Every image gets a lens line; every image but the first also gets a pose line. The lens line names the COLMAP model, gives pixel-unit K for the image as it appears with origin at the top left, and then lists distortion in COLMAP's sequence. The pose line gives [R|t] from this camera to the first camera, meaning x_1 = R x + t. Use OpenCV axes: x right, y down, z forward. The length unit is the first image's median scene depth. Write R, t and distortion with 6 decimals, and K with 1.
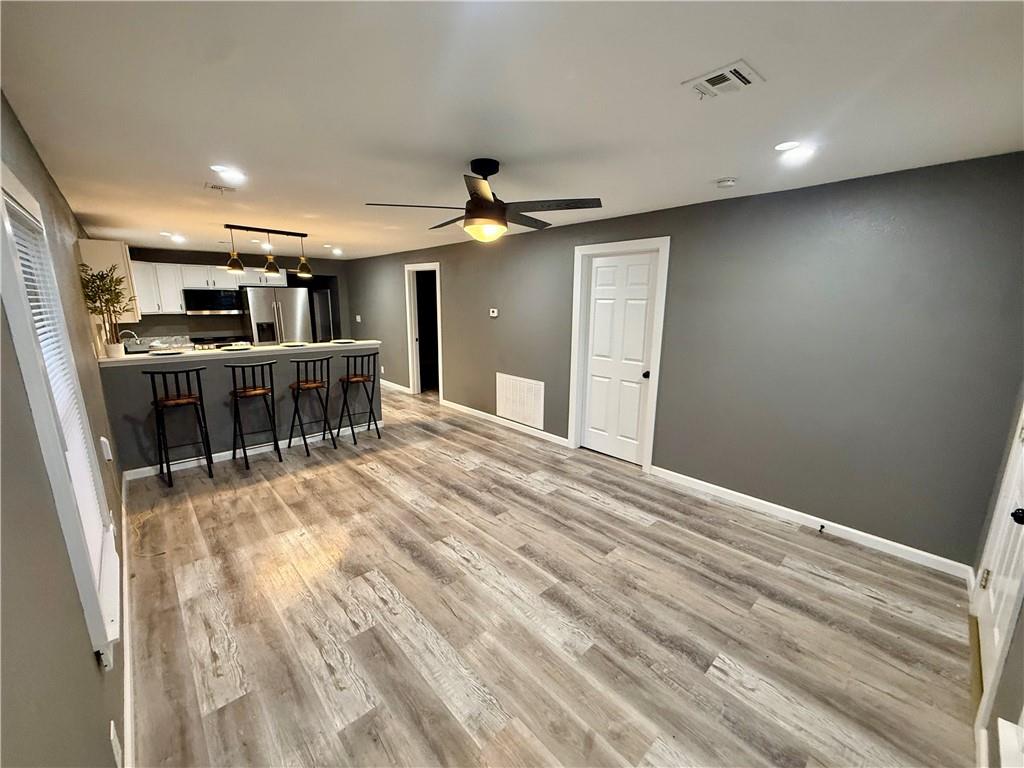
lens RADIAL K [[403.8, 0, 512.0], [0, 403.8, 384.0], [0, 0, 1]] dist [-0.022353, -0.000049]
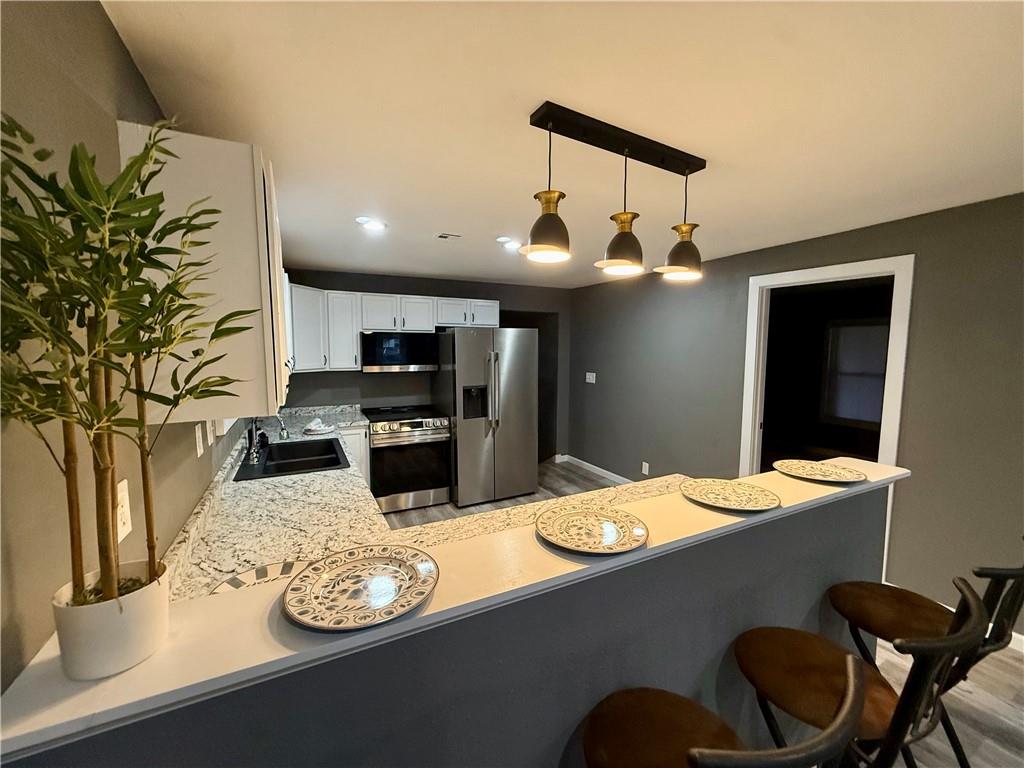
lens RADIAL K [[415.8, 0, 512.0], [0, 415.8, 384.0], [0, 0, 1]] dist [0.001266, 0.000046]
pose [[0.962202, 0.011735, -0.272083, -0.405490], [-0.042299, 0.993386, -0.106744, -0.094418], [0.269031, 0.114218, 0.956335, 0.433322]]
